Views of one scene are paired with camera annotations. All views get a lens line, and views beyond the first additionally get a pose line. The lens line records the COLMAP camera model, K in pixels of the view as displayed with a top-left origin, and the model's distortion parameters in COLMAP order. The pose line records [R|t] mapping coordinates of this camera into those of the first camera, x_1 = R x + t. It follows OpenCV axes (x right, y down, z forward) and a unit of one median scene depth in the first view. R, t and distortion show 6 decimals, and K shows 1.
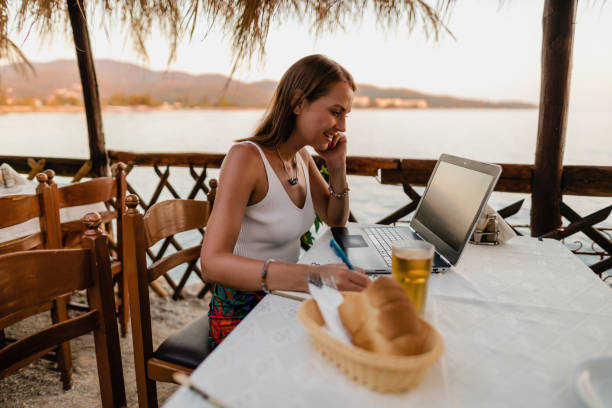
lens RADIAL K [[426.0, 0, 305.4], [0, 426.0, 203.1], [0, 0, 1]] dist [-0.000403, 0.002711]
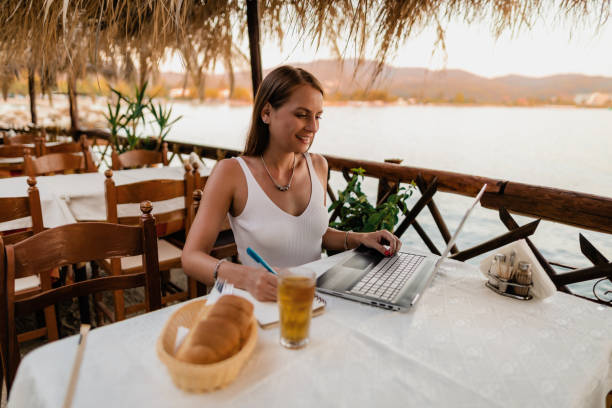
lens RADIAL K [[420.6, 0, 306.9], [0, 420.6, 203.2], [0, 0, 1]] dist [0.001028, 0.000845]
pose [[0.863078, 0.133181, -0.487195, 0.297655], [-0.126693, 0.990855, 0.046424, -0.049003], [0.488922, 0.021656, 0.872059, 0.040854]]
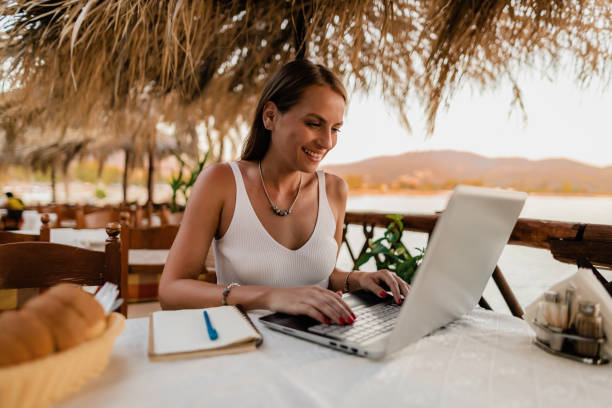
lens RADIAL K [[430.8, 0, 306.3], [0, 430.8, 201.9], [0, 0, 1]] dist [-0.003191, 0.000204]
pose [[0.740761, 0.028086, -0.671181, 0.348007], [-0.161373, 0.977309, -0.137207, 0.022096], [0.652098, 0.209948, 0.728485, 0.233222]]
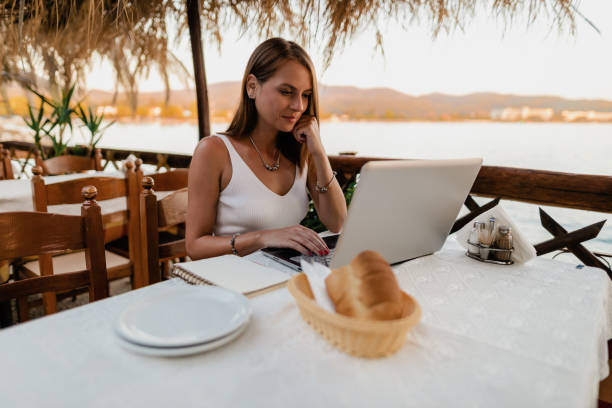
lens RADIAL K [[421.7, 0, 307.2], [0, 421.7, 204.0], [0, 0, 1]] dist [0.000744, 0.001341]
pose [[0.929555, 0.079059, -0.360106, 0.243349], [-0.087807, 0.996106, -0.007969, 0.014127], [0.358074, 0.039027, 0.932877, 0.063589]]
